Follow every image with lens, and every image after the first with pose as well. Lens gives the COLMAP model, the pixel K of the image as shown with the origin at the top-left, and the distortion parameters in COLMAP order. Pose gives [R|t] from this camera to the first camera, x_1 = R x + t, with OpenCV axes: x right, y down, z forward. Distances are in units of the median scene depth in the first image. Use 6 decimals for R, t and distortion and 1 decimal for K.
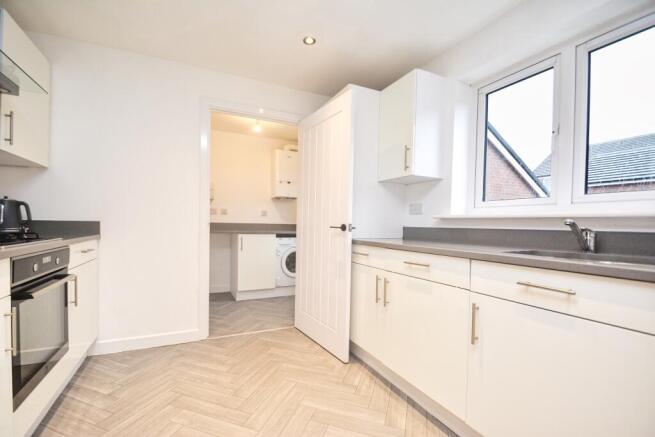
lens RADIAL K [[289.1, 0, 317.1], [0, 289.1, 228.6], [0, 0, 1]] dist [0.012968, -0.014728]
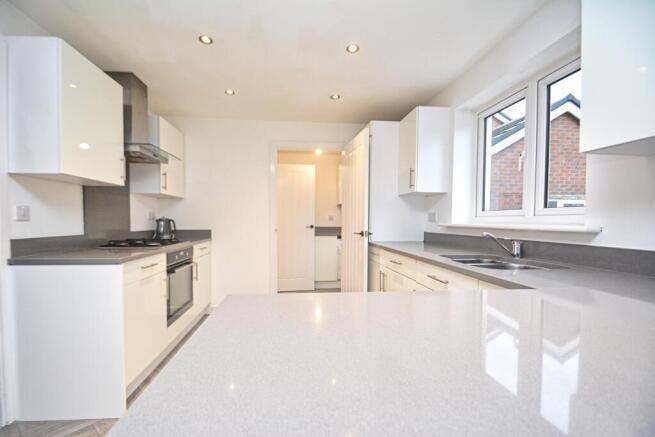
lens RADIAL K [[289.1, 0, 317.1], [0, 289.1, 228.6], [0, 0, 1]] dist [0.012968, -0.014728]
pose [[0.943375, -0.005706, -0.331679, 0.335325], [0.008575, 0.999937, 0.007188, -0.038672], [0.331617, -0.009625, 0.943365, -0.312456]]
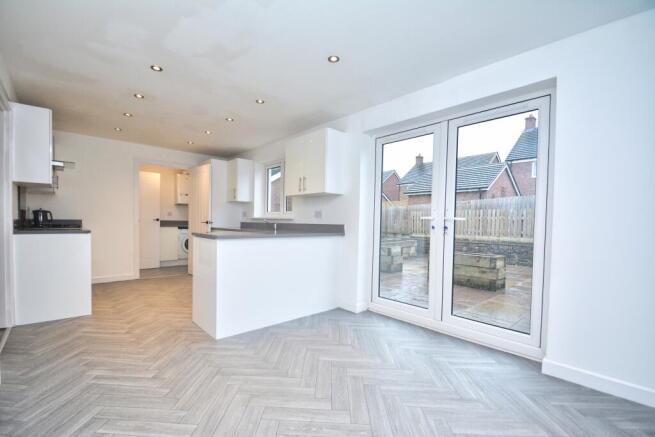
lens RADIAL K [[289.1, 0, 317.1], [0, 289.1, 228.6], [0, 0, 1]] dist [0.012968, -0.014728]
pose [[0.959123, -0.008468, 0.282862, 0.281740], [0.004986, 0.999903, 0.013025, 0.020118], [-0.282945, -0.011083, 0.959072, -1.494642]]
